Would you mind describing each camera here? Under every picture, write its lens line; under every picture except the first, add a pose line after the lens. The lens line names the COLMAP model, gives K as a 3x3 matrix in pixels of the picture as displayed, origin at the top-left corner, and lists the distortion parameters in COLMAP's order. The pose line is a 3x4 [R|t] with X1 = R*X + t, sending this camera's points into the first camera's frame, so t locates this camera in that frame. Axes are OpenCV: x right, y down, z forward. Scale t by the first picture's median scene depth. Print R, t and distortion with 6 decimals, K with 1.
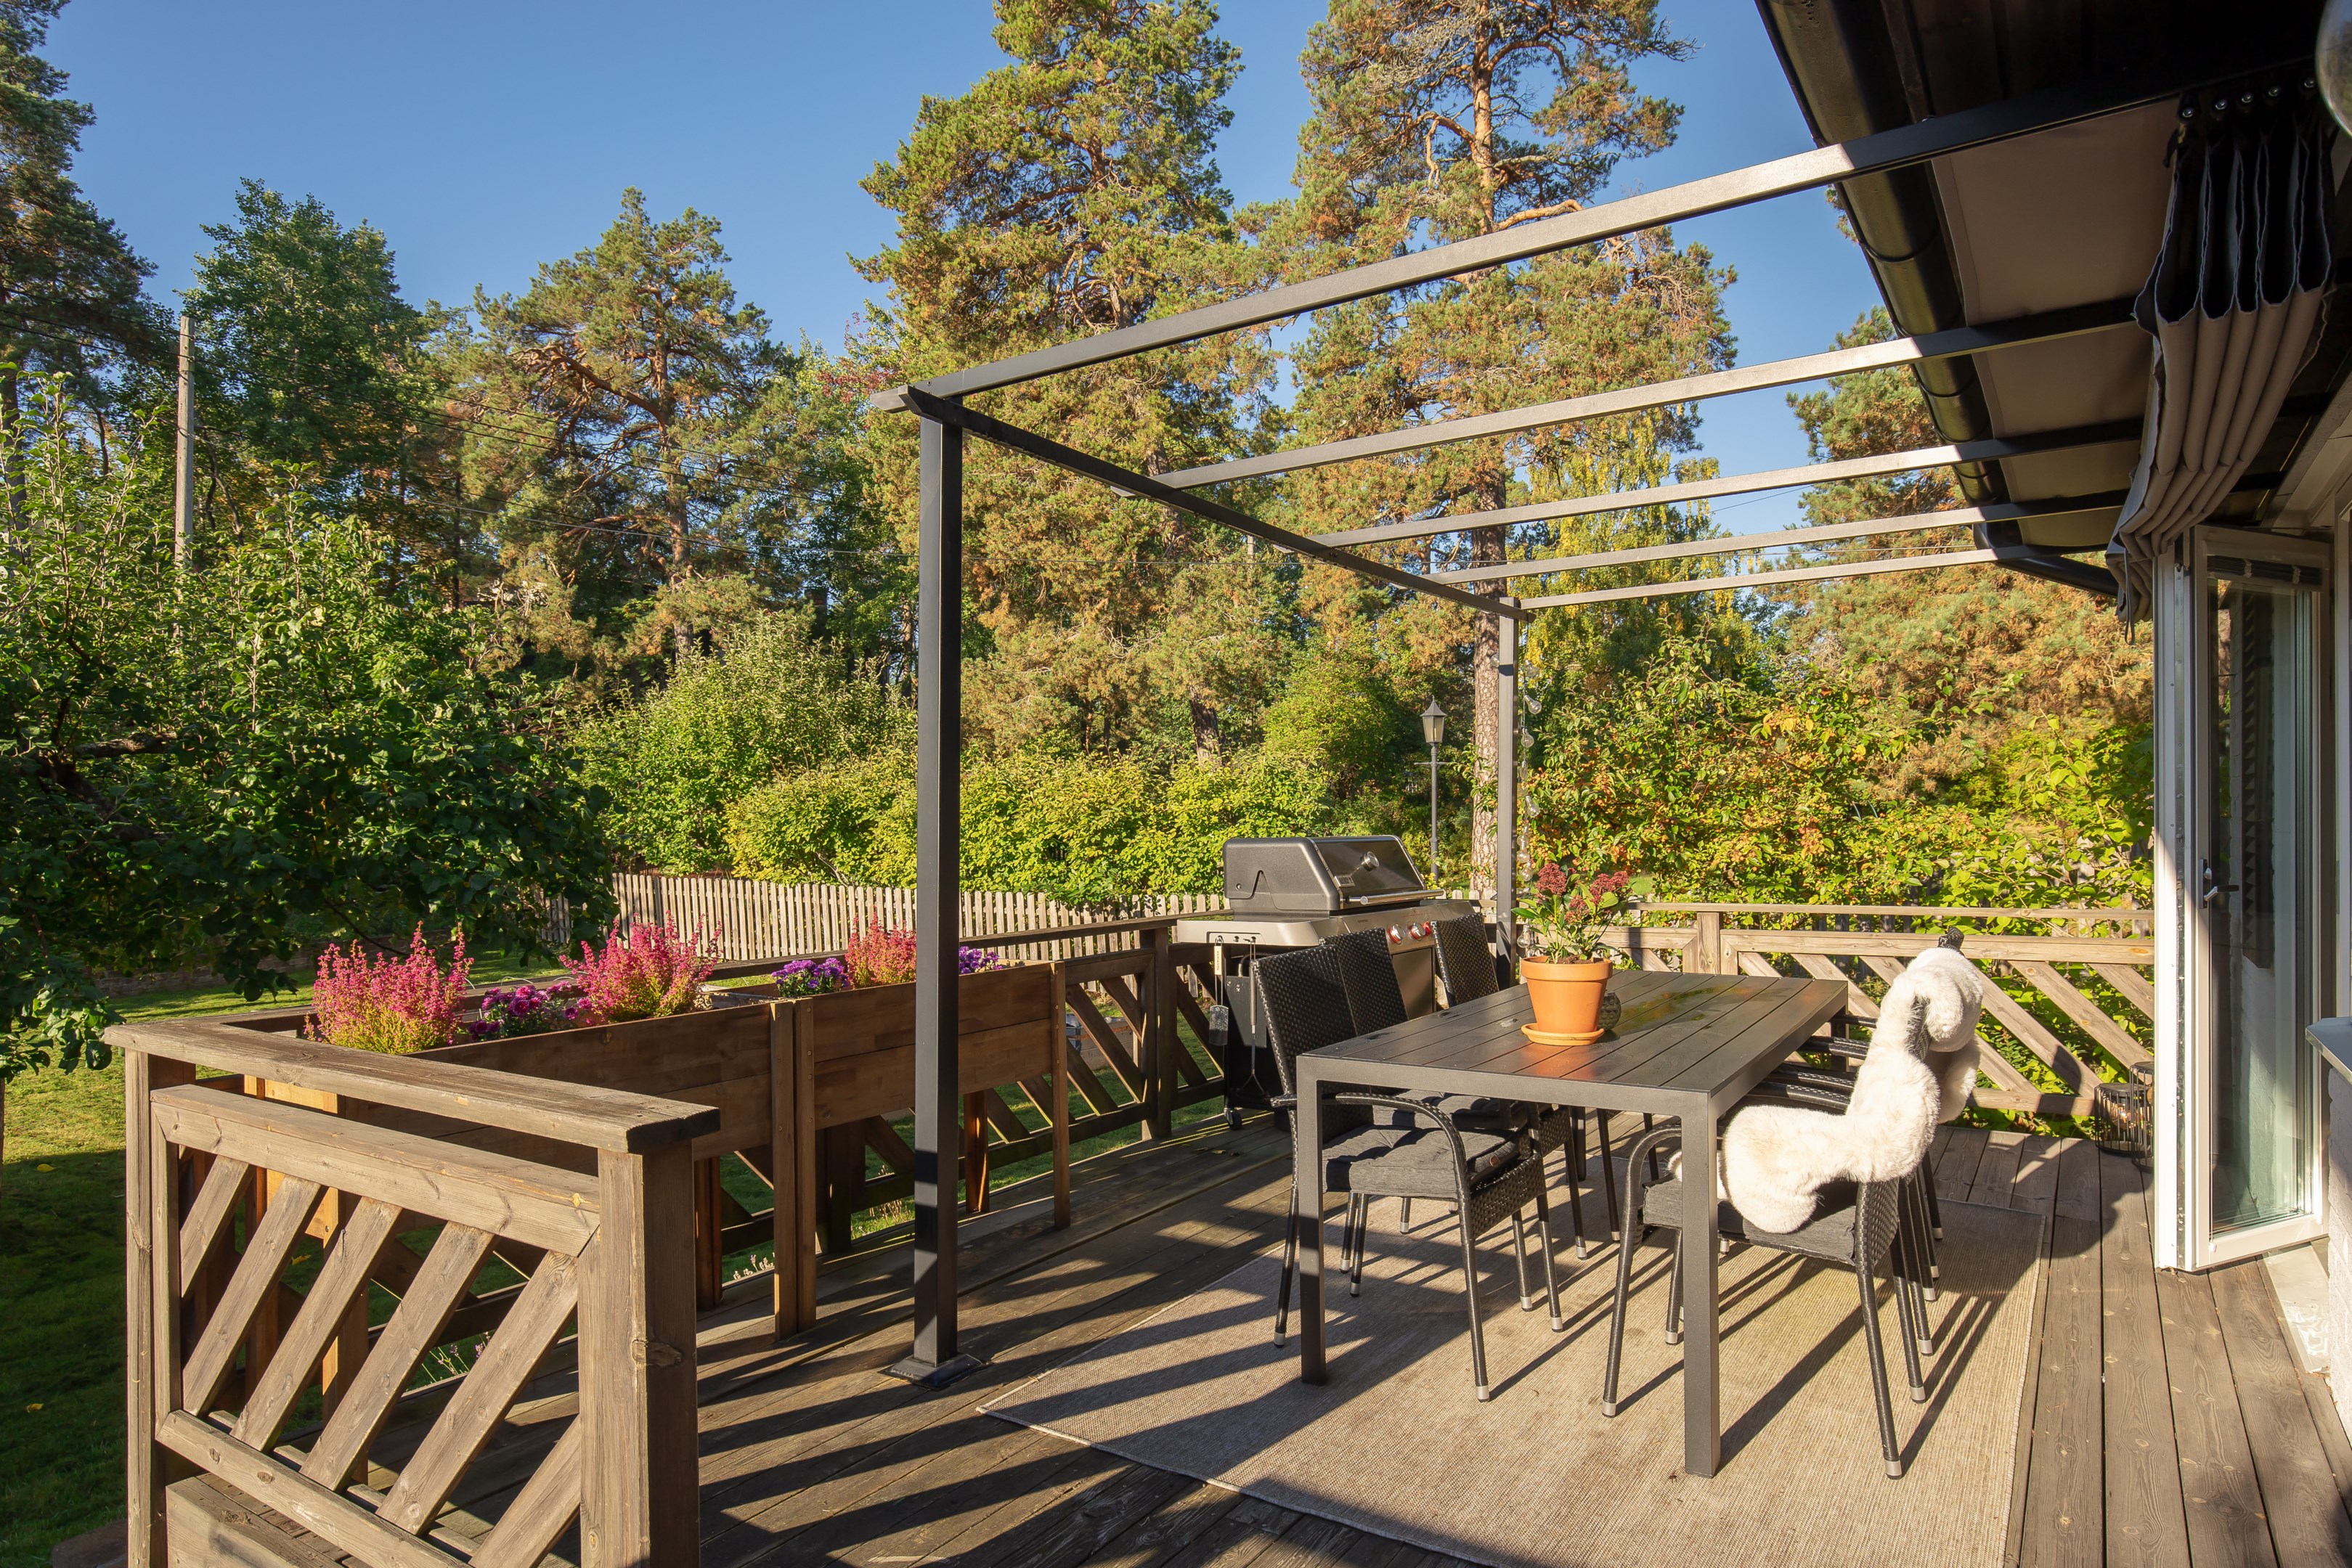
lens RADIAL K [[1372.1, 0, 1195.4], [0, 1372.1, 804.4], [0, 0, 1]] dist [-0.003337, 0.001069]
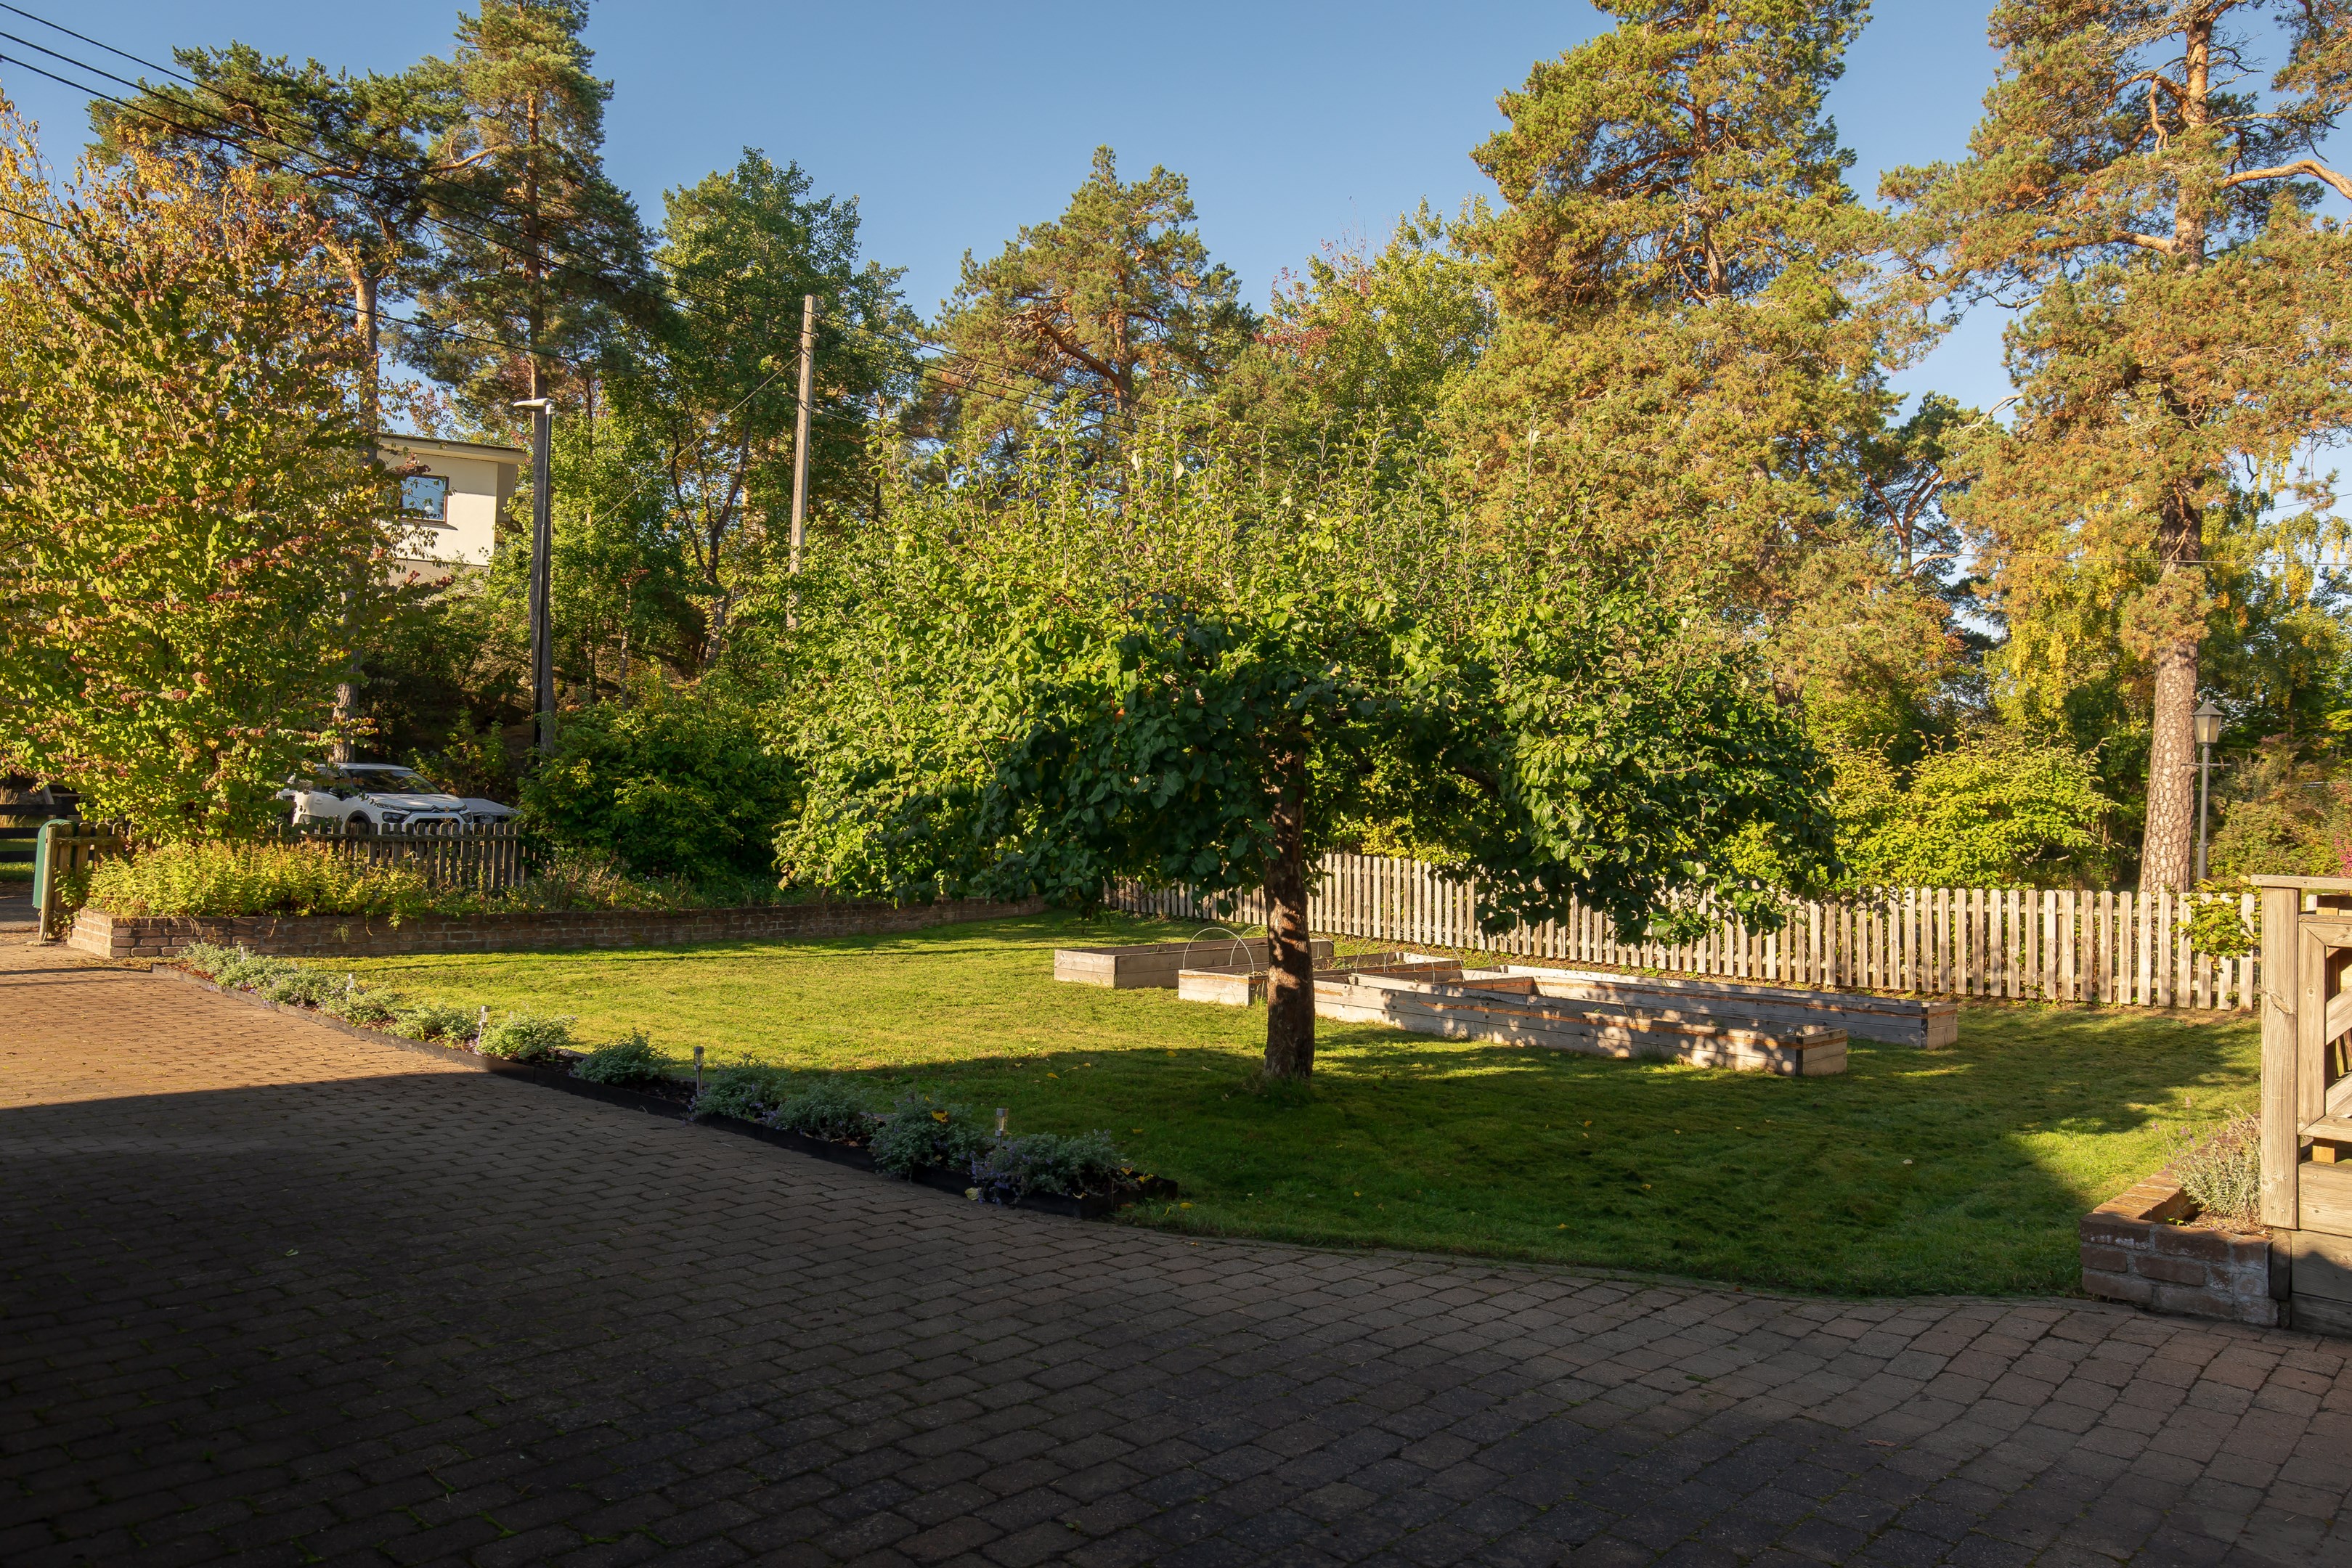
lens RADIAL K [[1596.5, 0, 1174.6], [0, 1596.5, 775.4], [0, 0, 1]] dist [0.005339, 0.001390]
pose [[0.986683, 0.038285, -0.158085, -0.240341], [-0.041607, 0.998976, -0.017757, 0.018295], [0.157244, 0.024098, 0.987266, -0.141550]]
